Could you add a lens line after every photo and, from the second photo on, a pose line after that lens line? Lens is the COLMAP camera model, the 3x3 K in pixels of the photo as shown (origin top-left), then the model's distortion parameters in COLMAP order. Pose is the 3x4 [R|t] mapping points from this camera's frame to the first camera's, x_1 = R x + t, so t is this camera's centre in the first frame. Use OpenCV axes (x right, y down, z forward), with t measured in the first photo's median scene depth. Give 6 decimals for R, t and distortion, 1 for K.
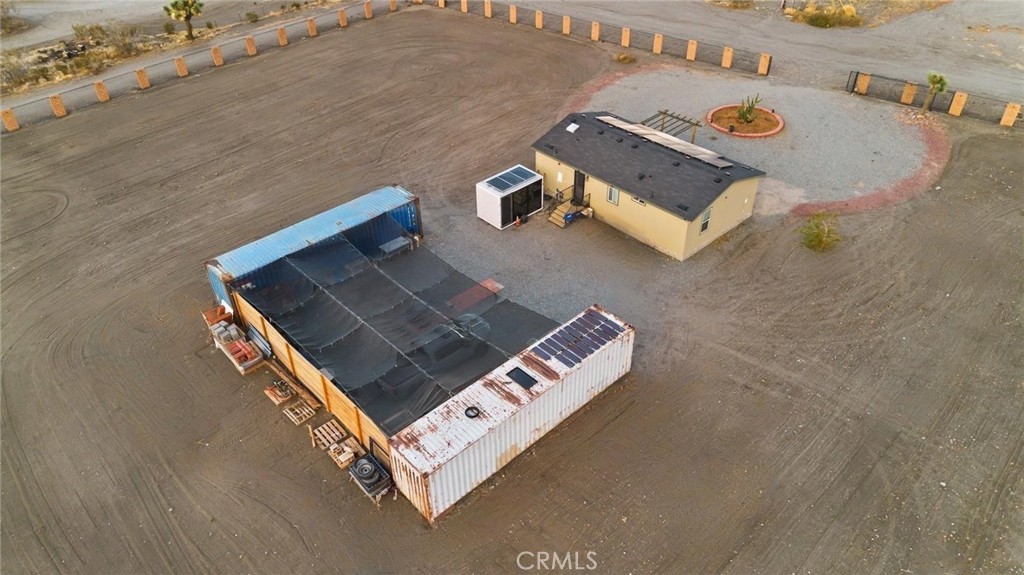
lens RADIAL K [[722.9, 0, 515.5], [0, 722.9, 288.6], [0, 0, 1]] dist [0.071550, -0.067433]
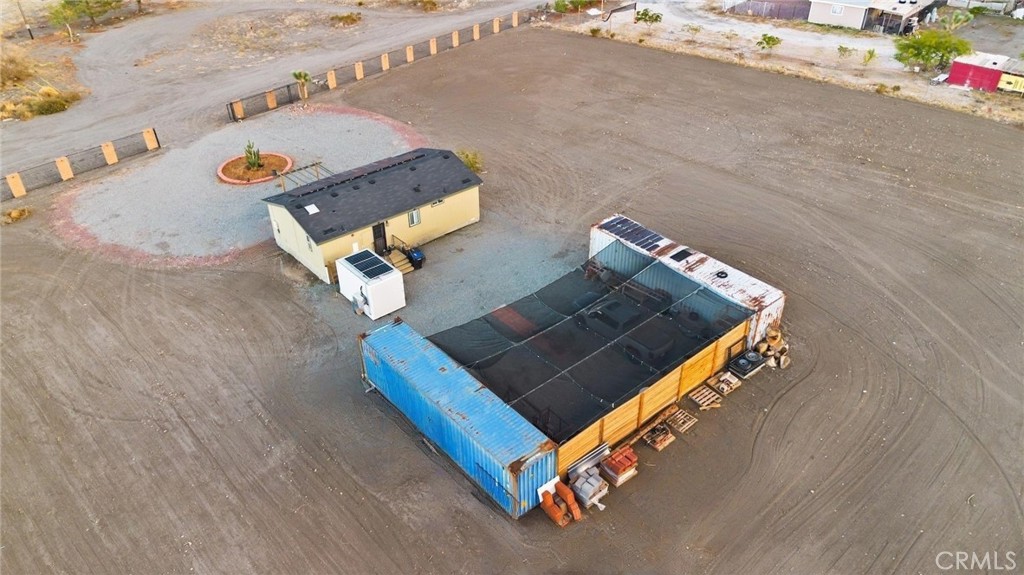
lens RADIAL K [[722.9, 0, 515.5], [0, 722.9, 288.6], [0, 0, 1]] dist [0.071550, -0.067433]
pose [[0.041483, -0.555769, 0.830301, -0.661251], [0.616585, 0.668143, 0.416422, -0.336360], [-0.786194, 0.494677, 0.370396, 0.431410]]
